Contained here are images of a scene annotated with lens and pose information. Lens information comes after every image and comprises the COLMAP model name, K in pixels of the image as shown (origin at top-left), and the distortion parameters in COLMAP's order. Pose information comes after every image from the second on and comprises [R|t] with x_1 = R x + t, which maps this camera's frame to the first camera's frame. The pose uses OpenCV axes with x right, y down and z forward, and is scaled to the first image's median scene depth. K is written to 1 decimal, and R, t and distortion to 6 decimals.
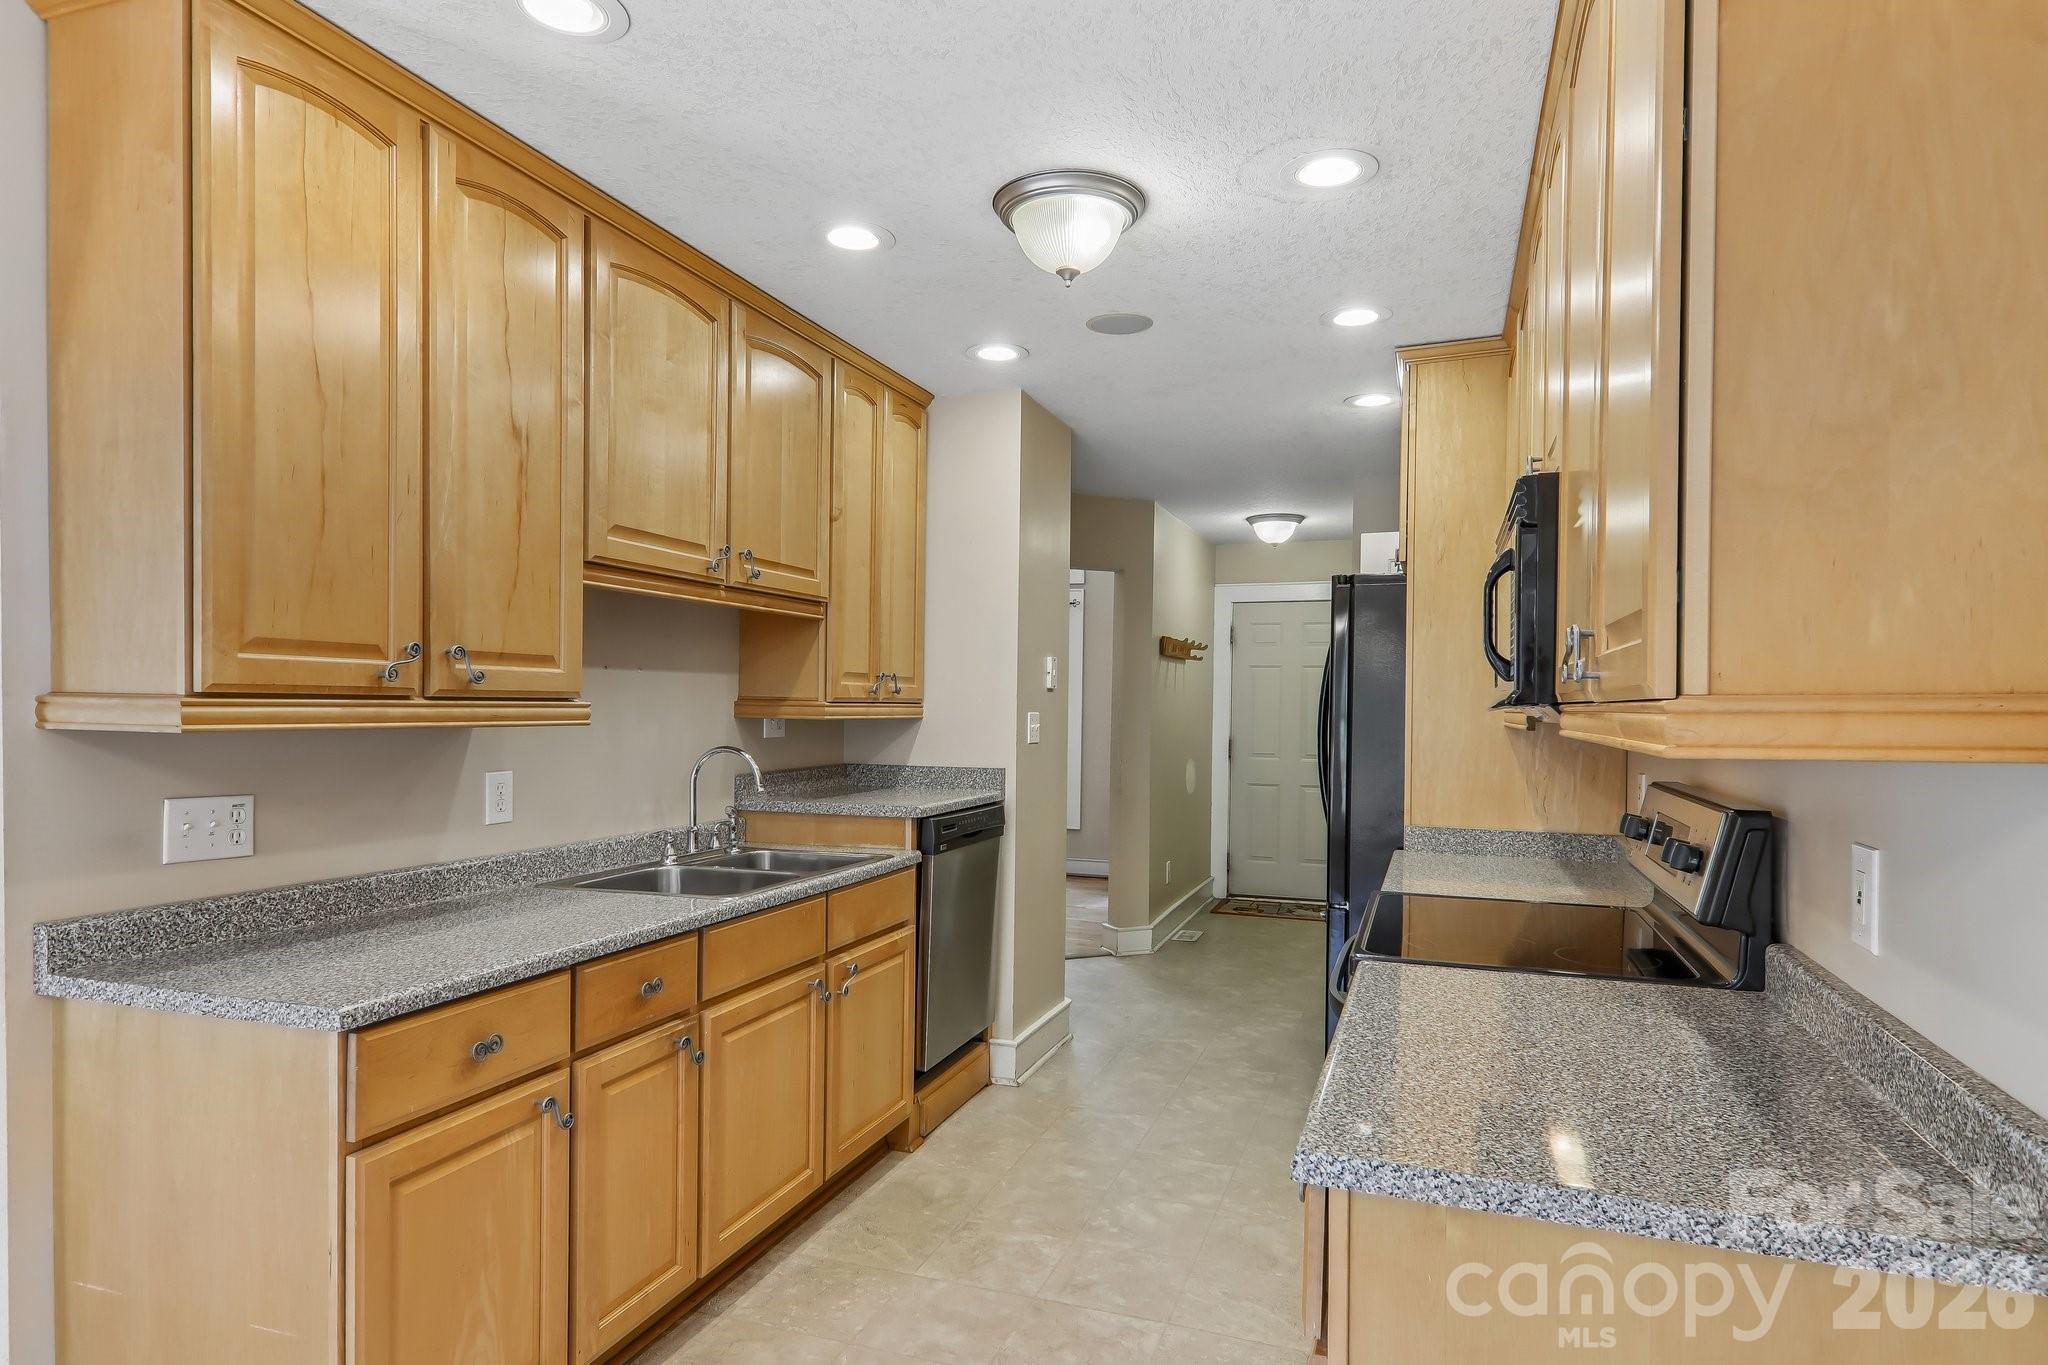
lens RADIAL K [[1173.5, 0, 1022.4], [0, 1173.5, 726.9], [0, 0, 1]] dist [0.027603, -0.003215]
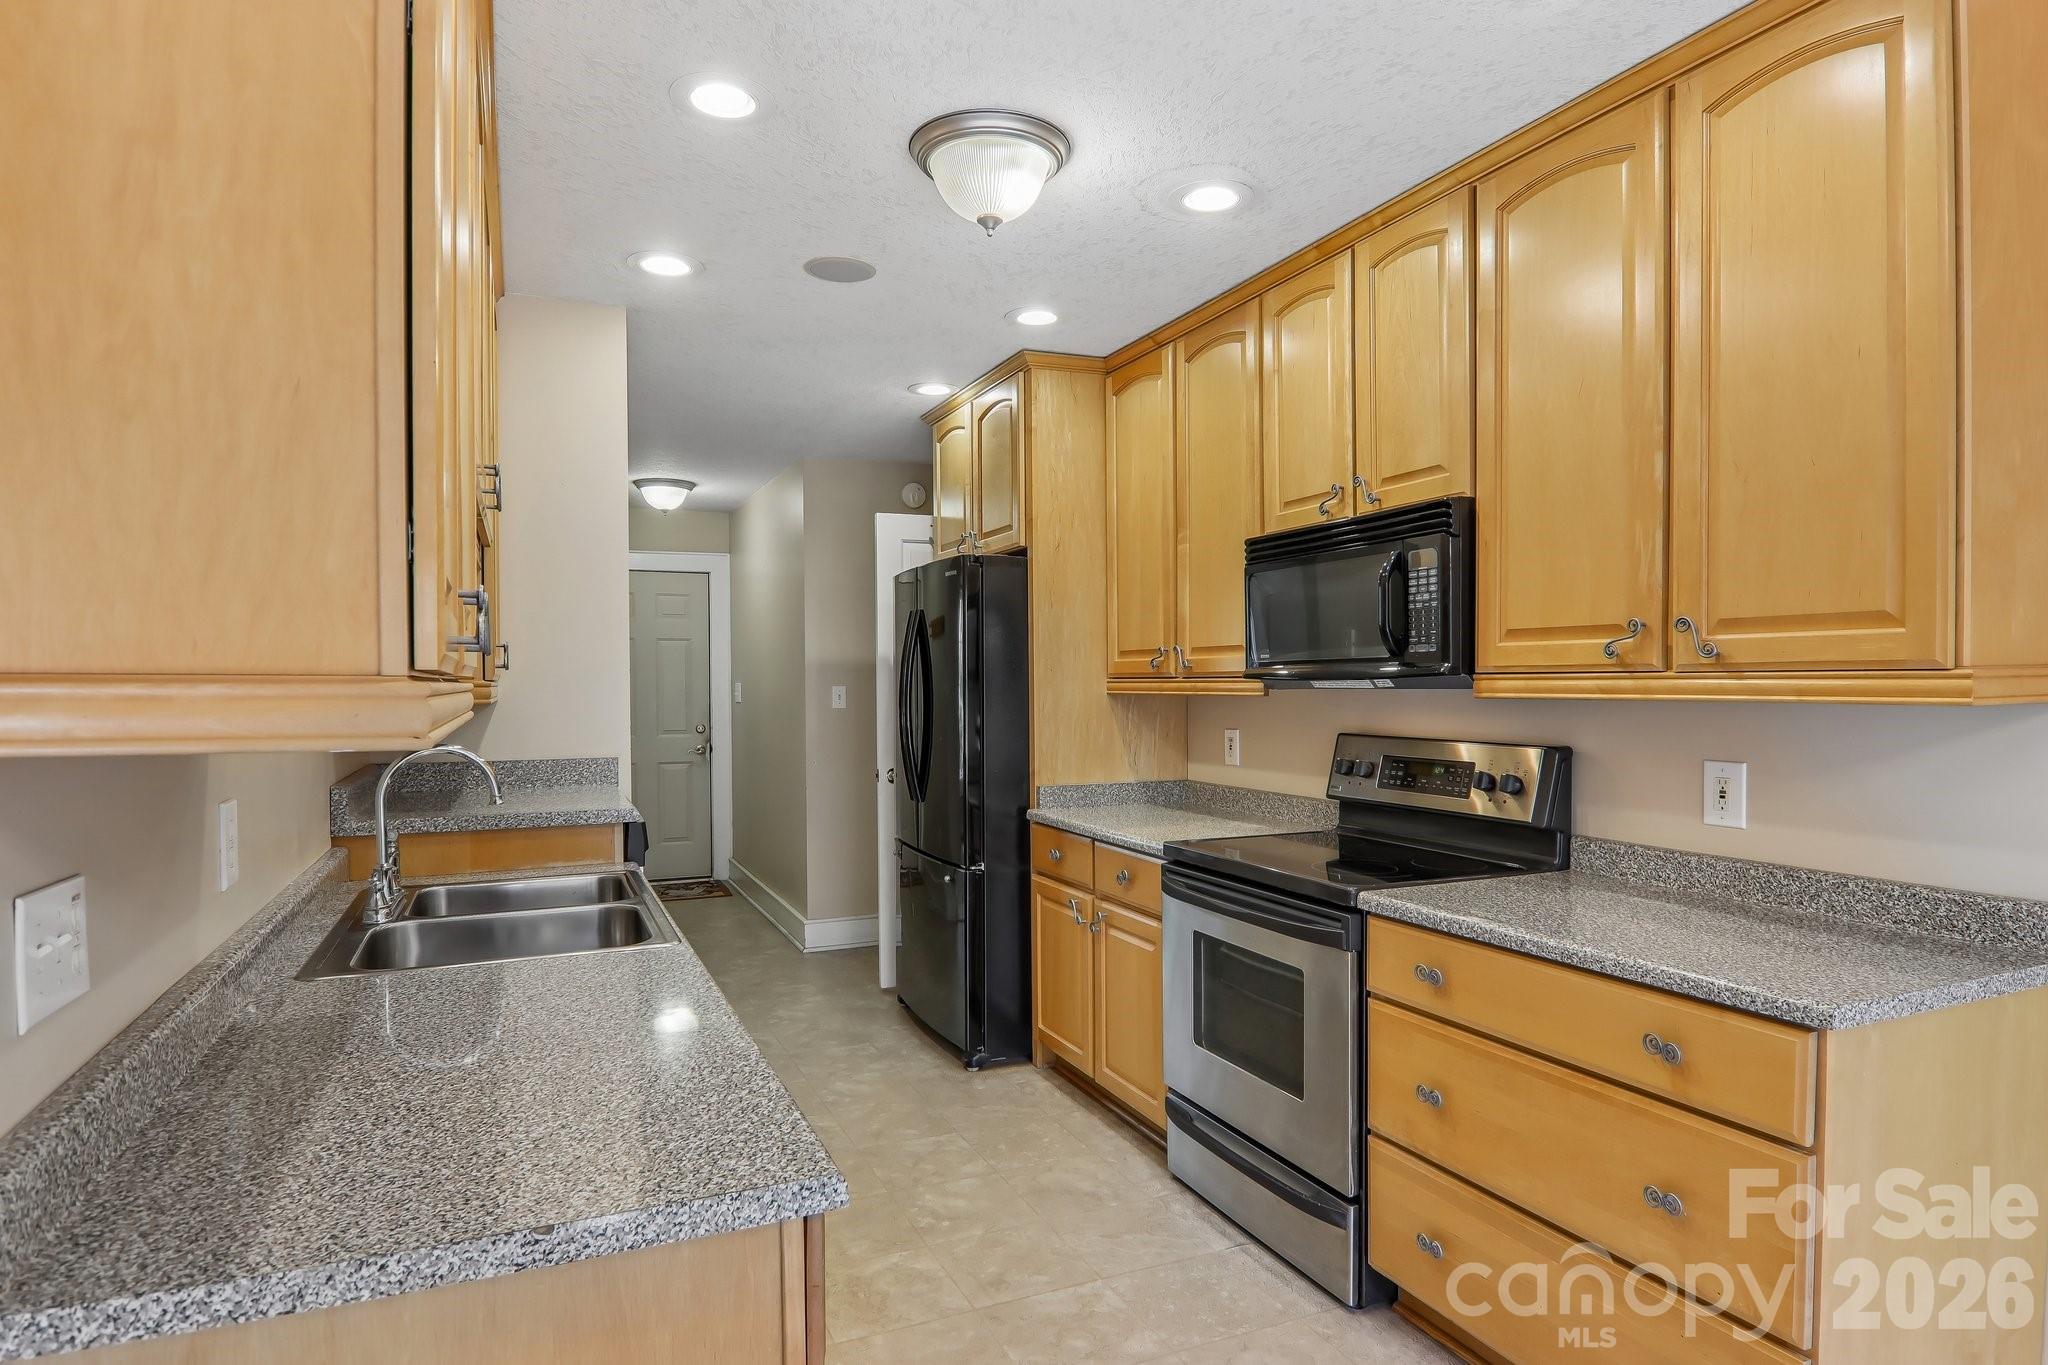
lens RADIAL K [[1155.9, 0, 1027.0], [0, 1155.9, 713.8], [0, 0, 1]] dist [-0.000742, -0.014247]
pose [[0.718037, -0.031810, 0.695277, -0.590380], [0.023314, 0.999494, 0.021651, -0.010556], [-0.695614, 0.000663, 0.718415, 0.312737]]
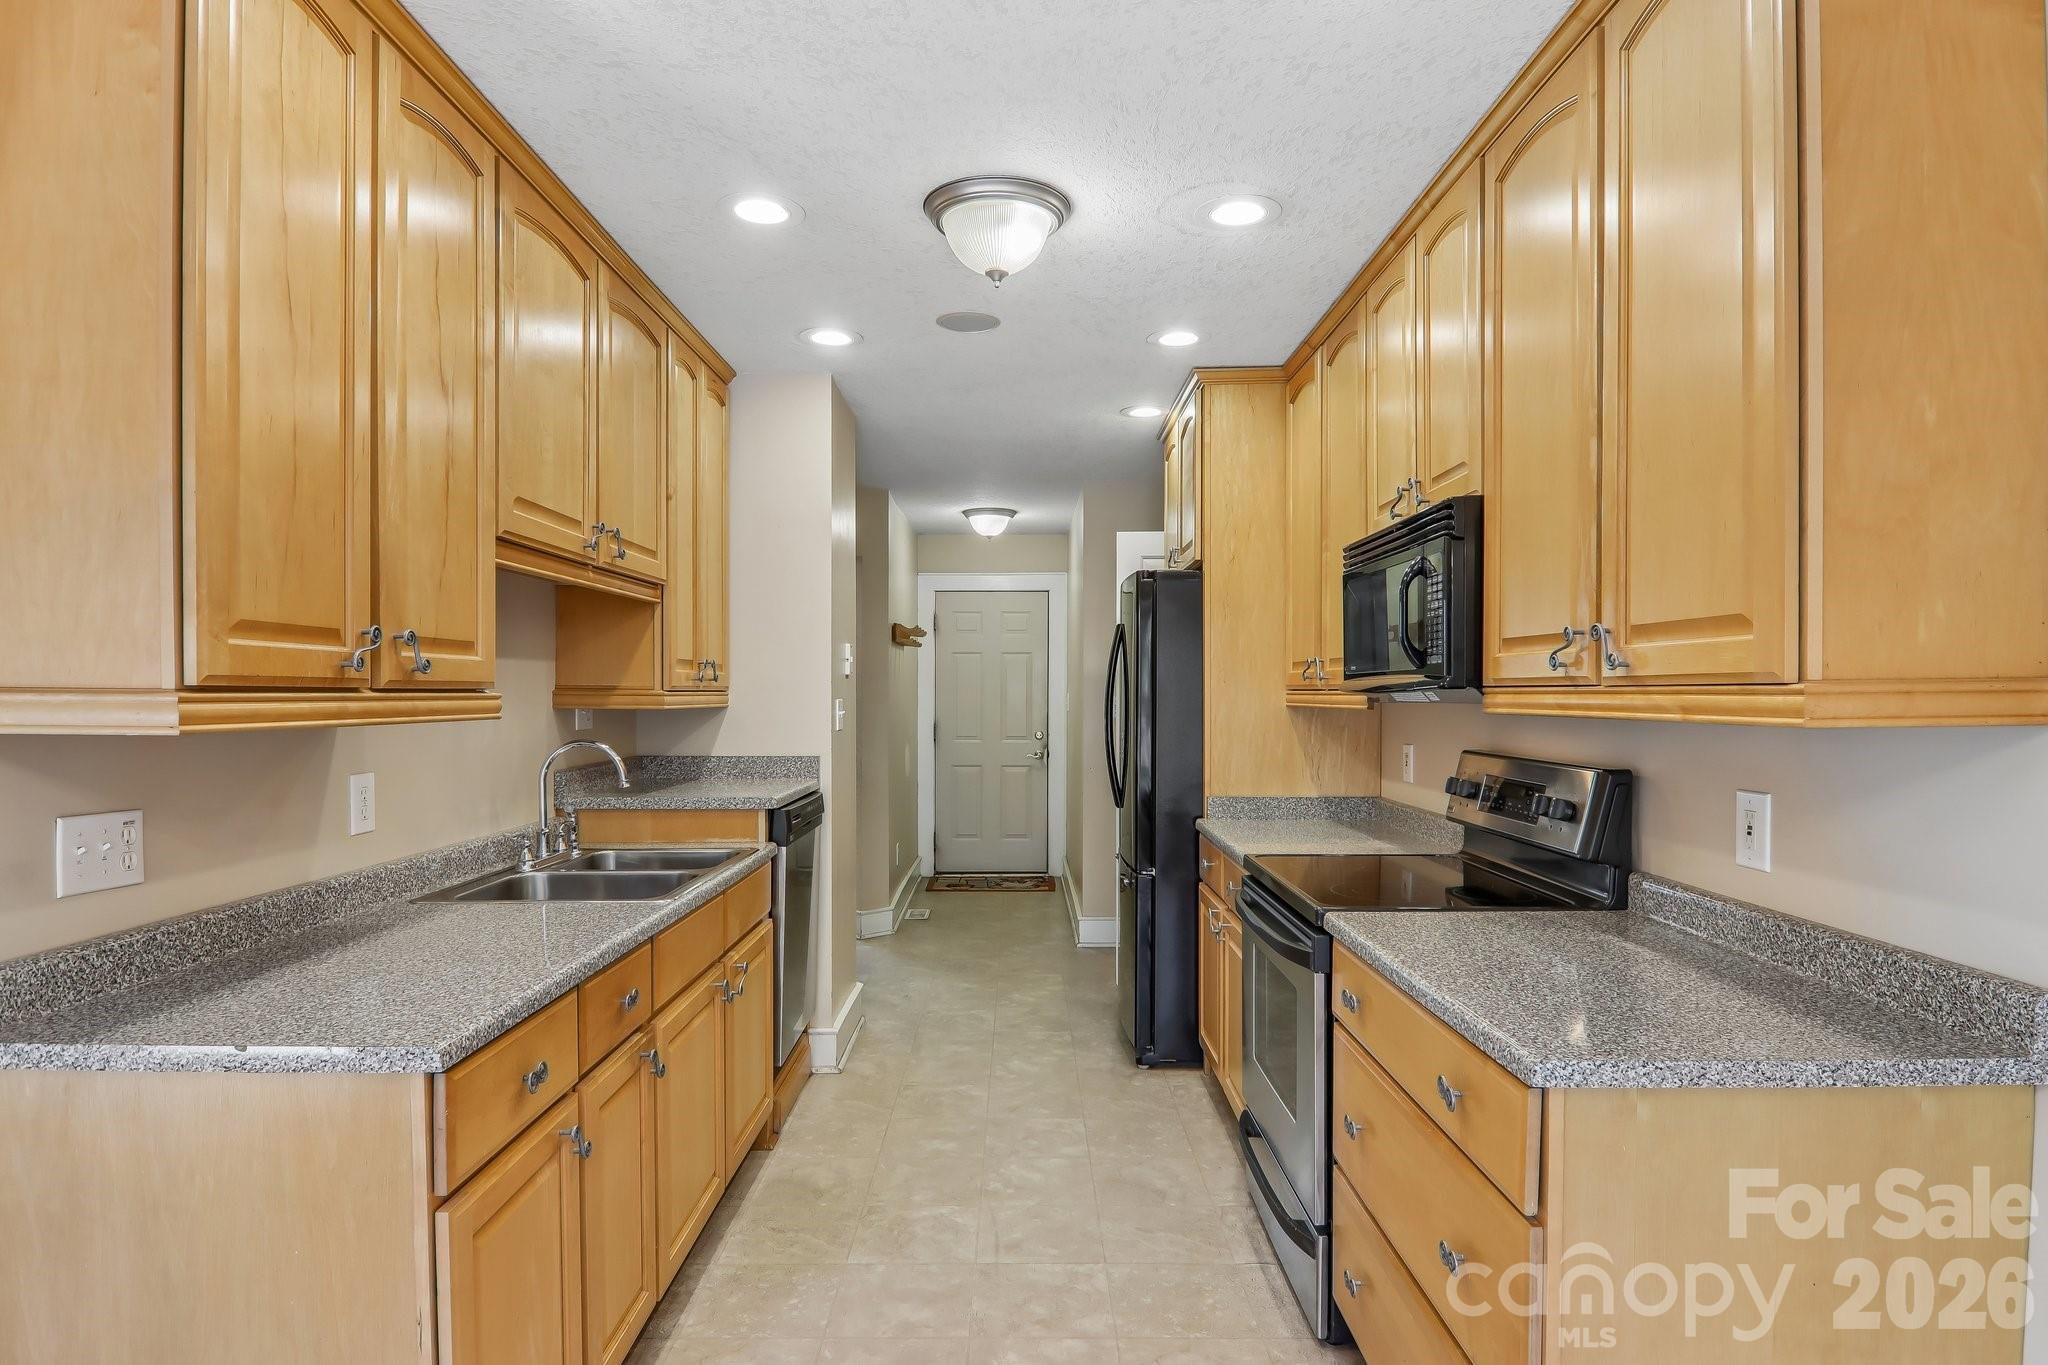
lens RADIAL K [[1159.7, 0, 1020.7], [0, 1159.7, 721.8], [0, 0, 1]] dist [-0.003237, -0.011399]
pose [[0.940539, -0.017800, 0.339220, -0.291605], [0.014863, 0.999826, 0.011254, -0.003107], [-0.339361, -0.005543, 0.940640, 0.032545]]
